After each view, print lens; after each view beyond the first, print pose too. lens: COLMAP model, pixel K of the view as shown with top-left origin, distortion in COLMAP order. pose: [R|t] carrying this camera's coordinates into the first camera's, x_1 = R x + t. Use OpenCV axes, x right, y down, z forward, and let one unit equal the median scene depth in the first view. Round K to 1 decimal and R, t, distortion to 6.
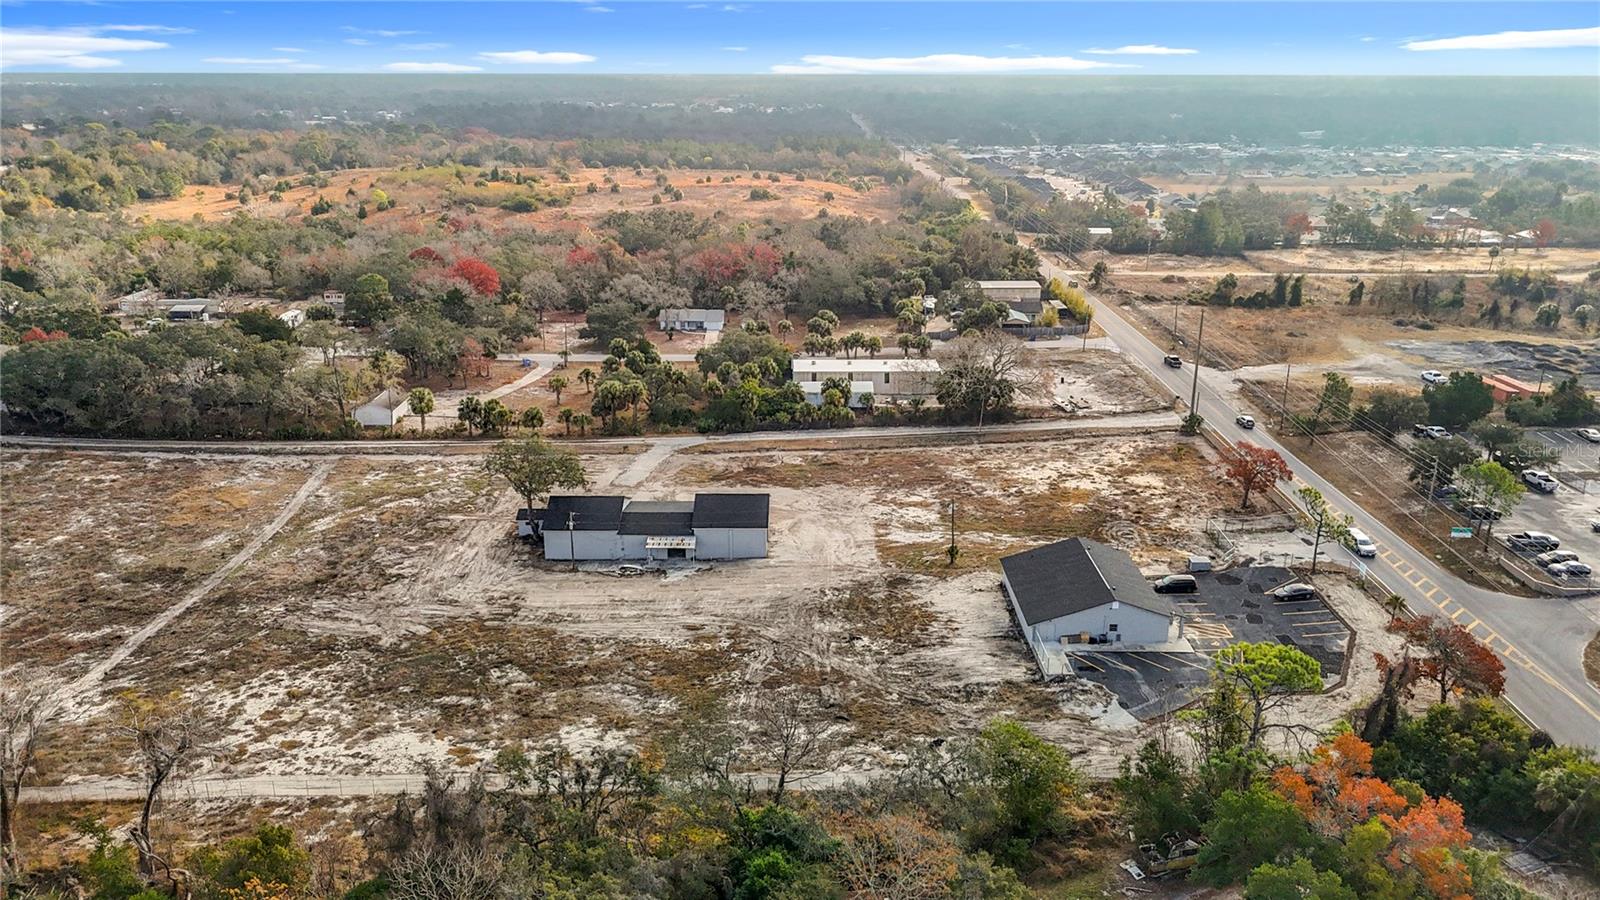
lens RADIAL K [[1188.2, 0, 800.0], [0, 1188.2, 450.0], [0, 0, 1]] dist [0.128997, -0.220718]
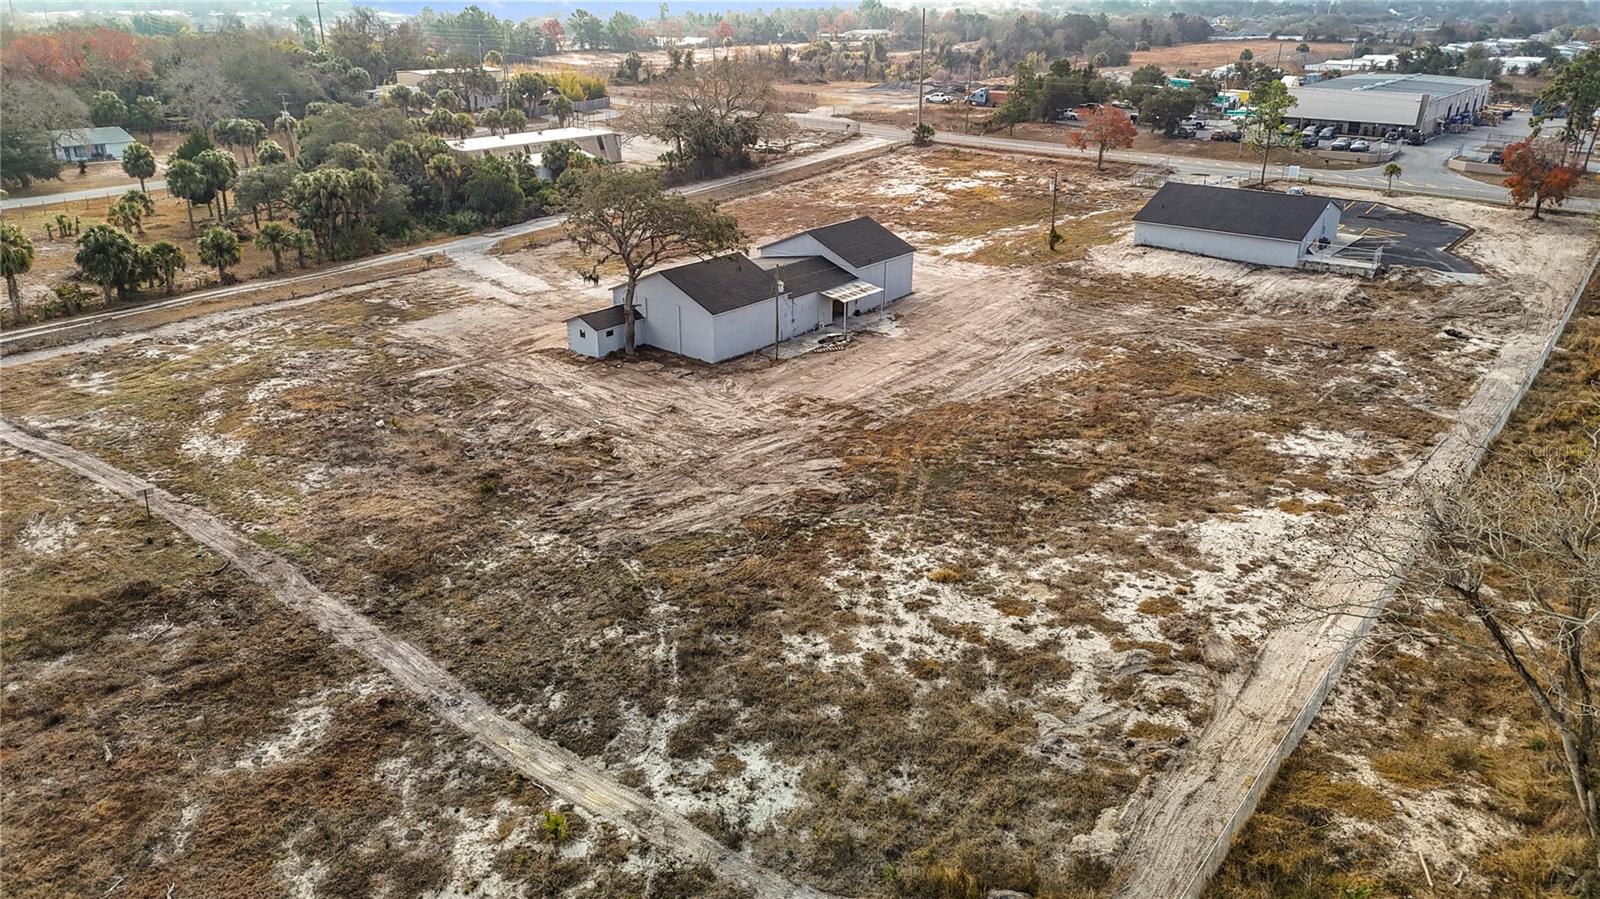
lens RADIAL K [[1177.5, 0, 800.0], [0, 1177.5, 449.5], [0, 0, 1]] dist [0.075334, -0.062276]
pose [[0.616462, -0.287489, 0.733025, -0.651852], [0.236657, 0.955567, 0.175744, 0.037817], [-0.750978, 0.065136, 0.657106, 0.575067]]
